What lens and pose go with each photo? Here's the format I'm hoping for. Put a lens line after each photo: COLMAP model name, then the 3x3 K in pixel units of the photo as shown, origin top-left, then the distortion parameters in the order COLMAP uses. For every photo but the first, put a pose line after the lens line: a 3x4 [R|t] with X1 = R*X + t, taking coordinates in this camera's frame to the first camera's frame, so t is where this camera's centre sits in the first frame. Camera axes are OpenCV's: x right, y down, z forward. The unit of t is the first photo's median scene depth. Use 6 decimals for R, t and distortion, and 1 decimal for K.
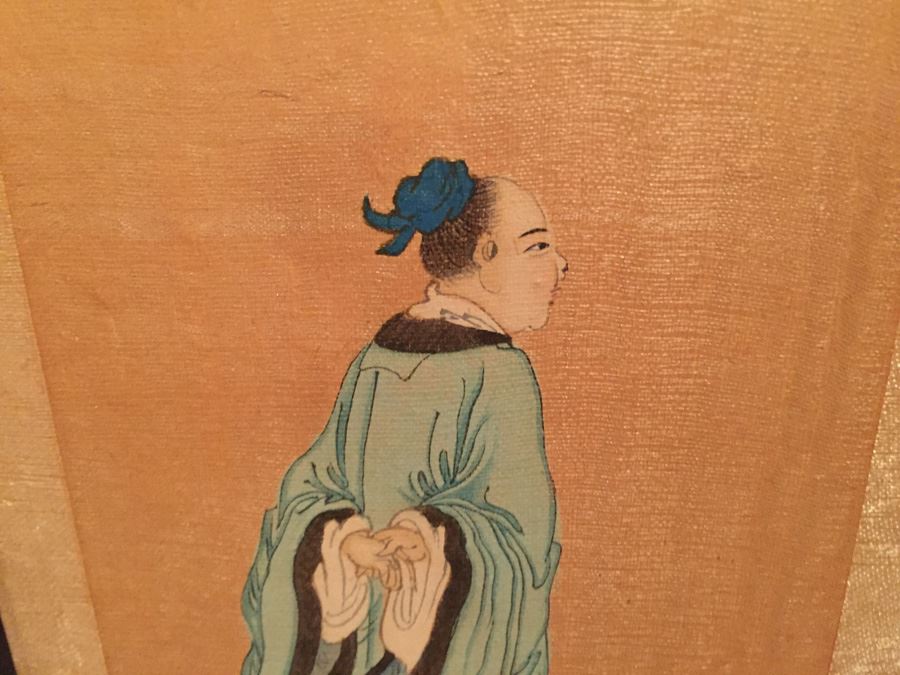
lens RADIAL K [[772.2, 0, 448.5], [0, 772.2, 336.6], [0, 0, 1]] dist [0.073332, -0.101726]
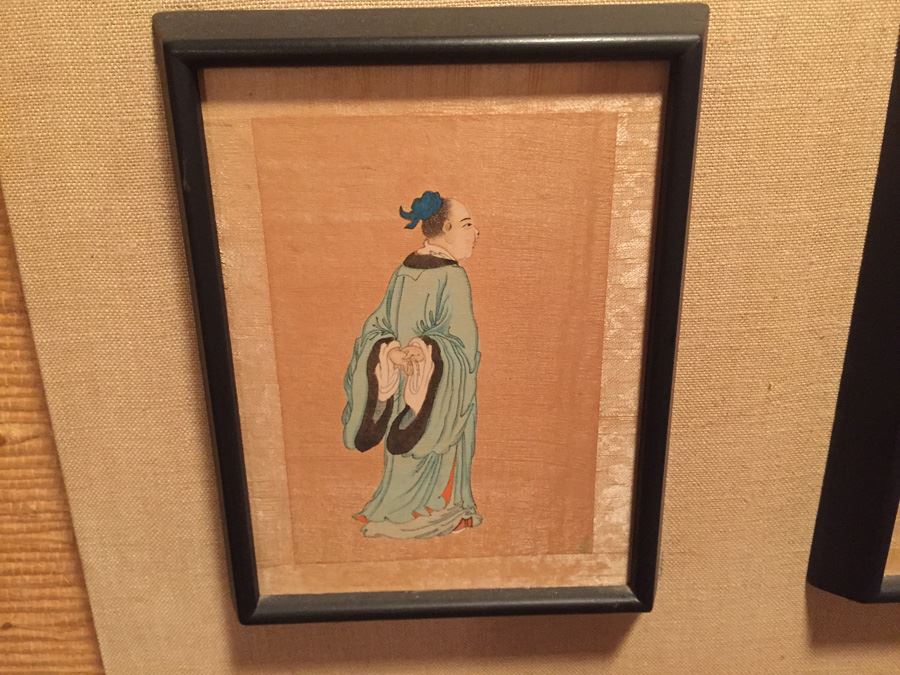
lens RADIAL K [[772.2, 0, 451.8], [0, 772.2, 339.6], [0, 0, 1]] dist [0.073332, -0.101726]
pose [[0.998188, -0.016774, 0.057791, -0.080810], [0.017082, 0.999842, -0.004826, 0.245219], [-0.057701, 0.005804, 0.998317, -1.386463]]
